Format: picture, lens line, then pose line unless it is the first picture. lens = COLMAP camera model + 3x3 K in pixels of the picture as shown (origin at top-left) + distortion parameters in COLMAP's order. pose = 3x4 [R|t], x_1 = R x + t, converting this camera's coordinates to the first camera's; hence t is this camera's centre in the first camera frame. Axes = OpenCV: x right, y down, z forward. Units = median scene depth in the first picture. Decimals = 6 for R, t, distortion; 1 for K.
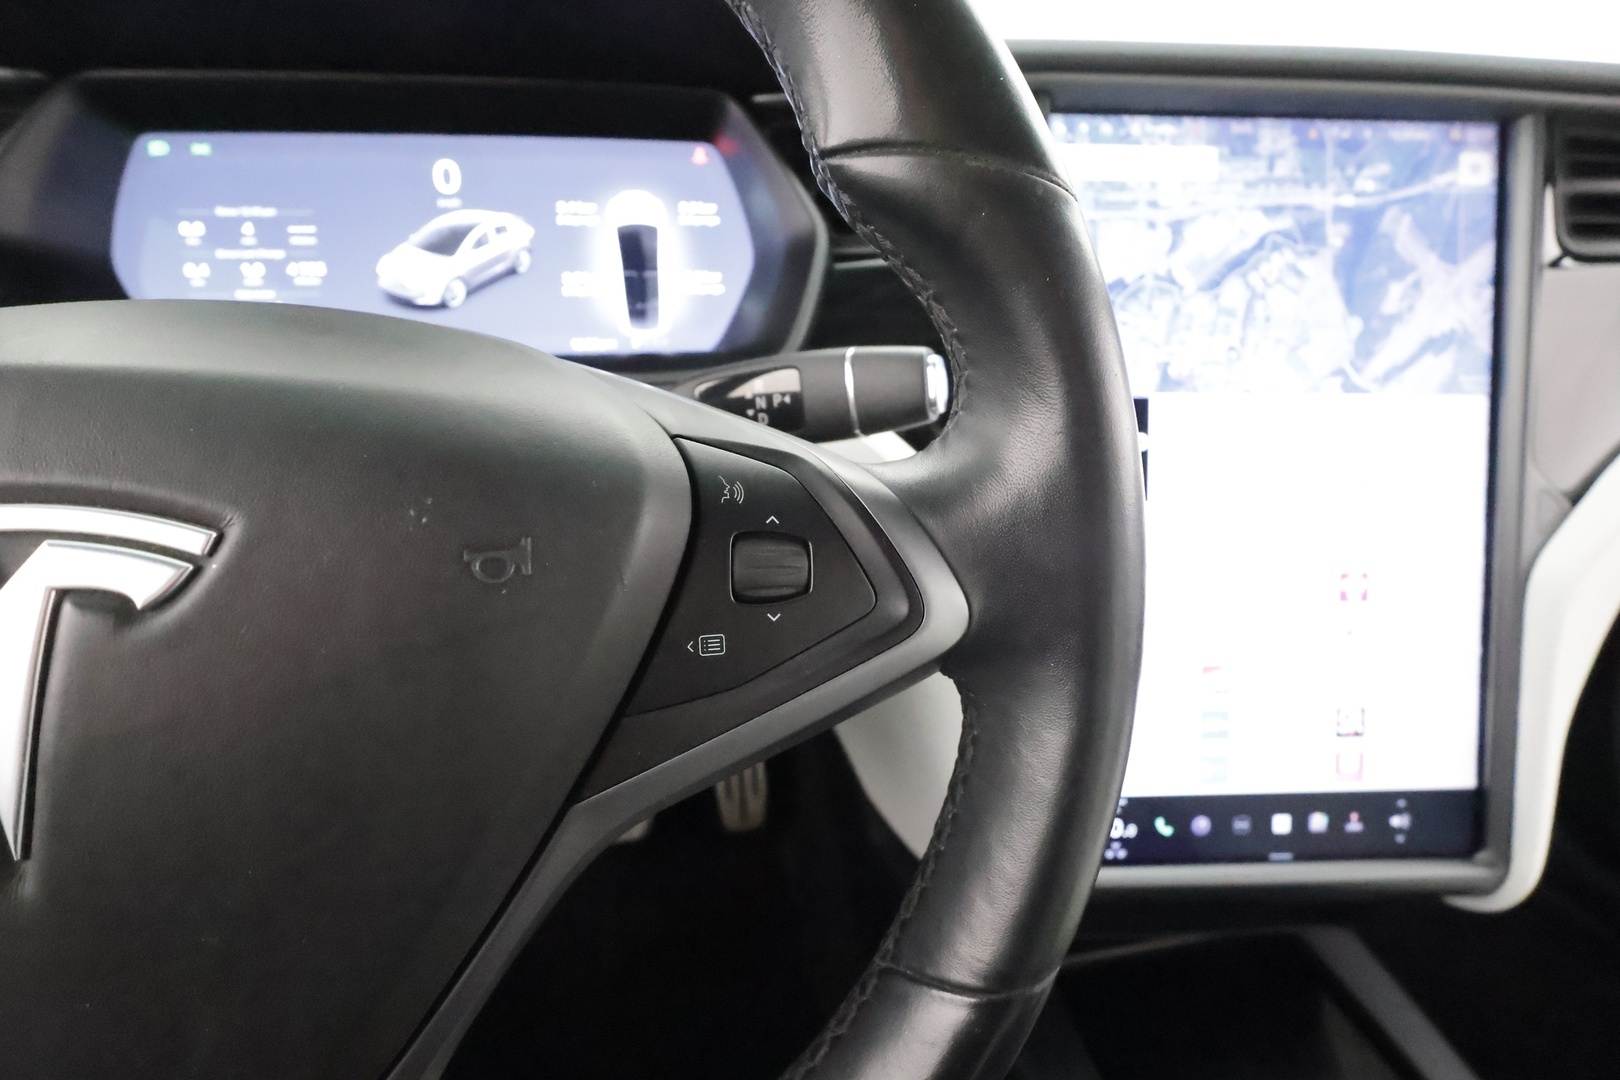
lens RADIAL K [[749.0, 0, 807.6], [0, 749.0, 541.7], [0, 0, 1]] dist [-0.003051, -0.001506]
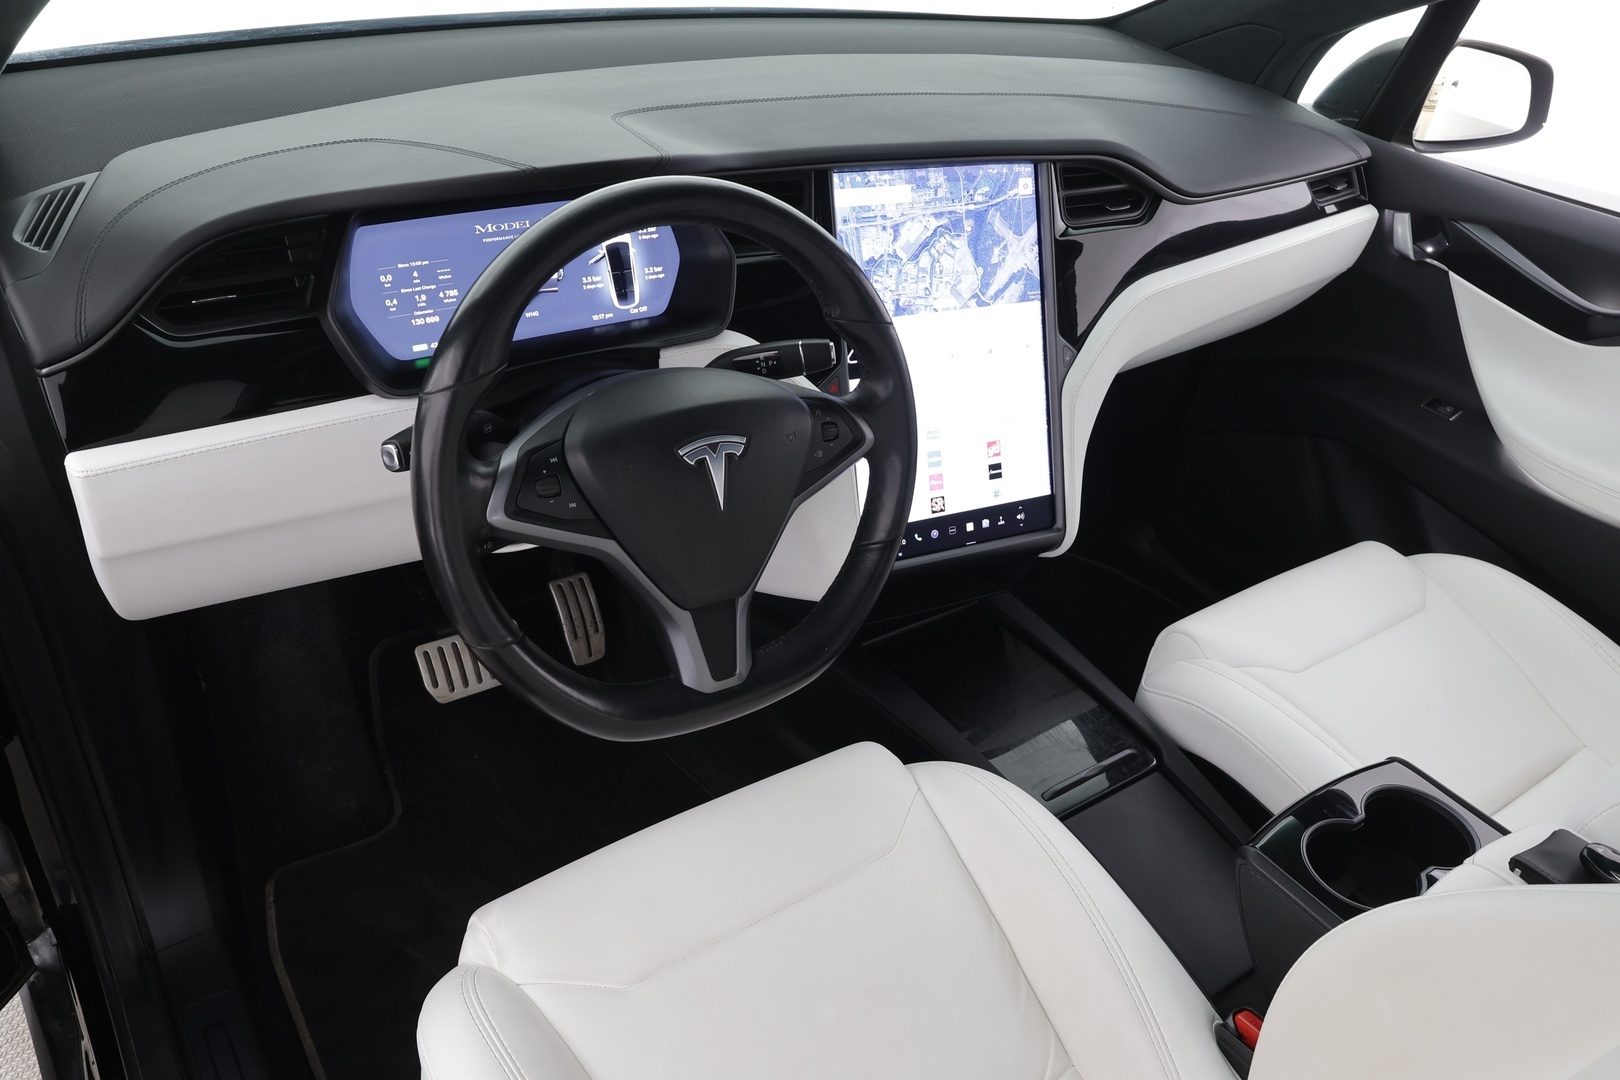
lens RADIAL K [[1268.3, 0, 817.3], [0, 1268.3, 546.8], [0, 0, 1]] dist [0.025367, -0.001104]
pose [[0.904511, -0.167236, 0.392291, -1.104999], [0.106237, 0.979261, 0.172513, -0.204104], [-0.413006, -0.114364, 0.903519, -1.957264]]
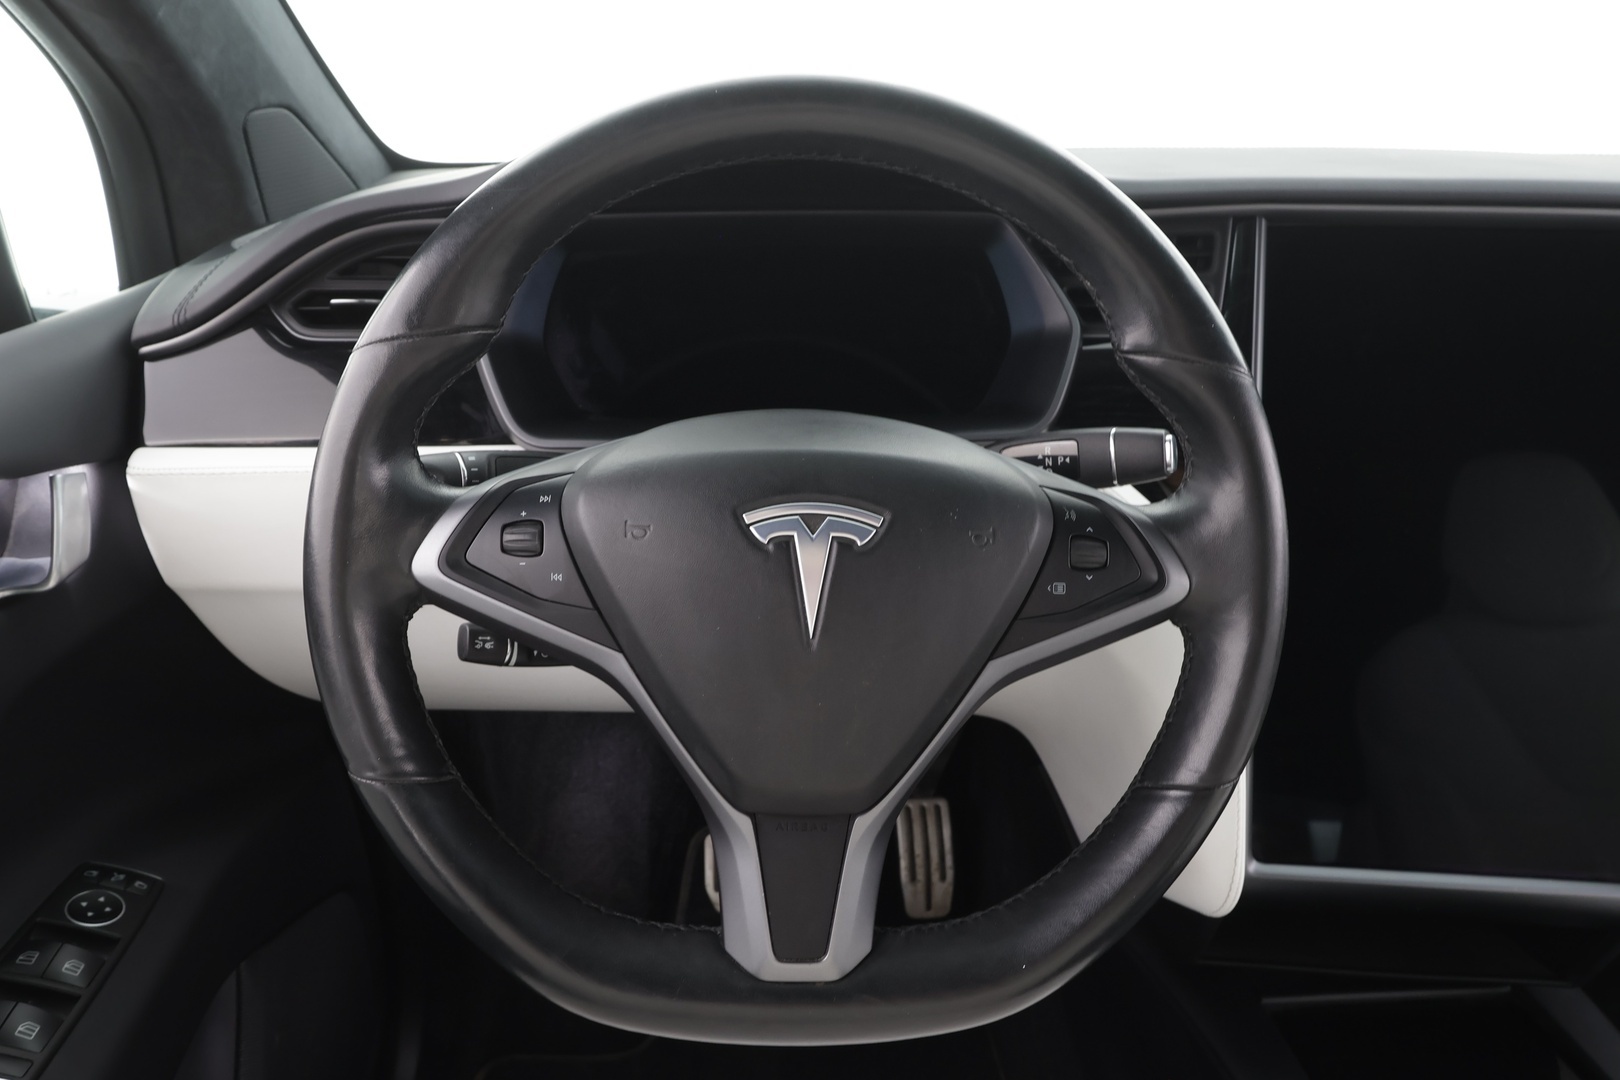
lens RADIAL K [[1166.6, 0, 811.4], [0, 1166.6, 531.0], [0, 0, 1]] dist [-0.040502, 0.004623]
pose [[0.992068, 0.044938, -0.117398, -0.174202], [-0.055172, 0.994816, -0.085427, 0.116835], [0.112950, 0.091226, 0.989404, -0.895675]]
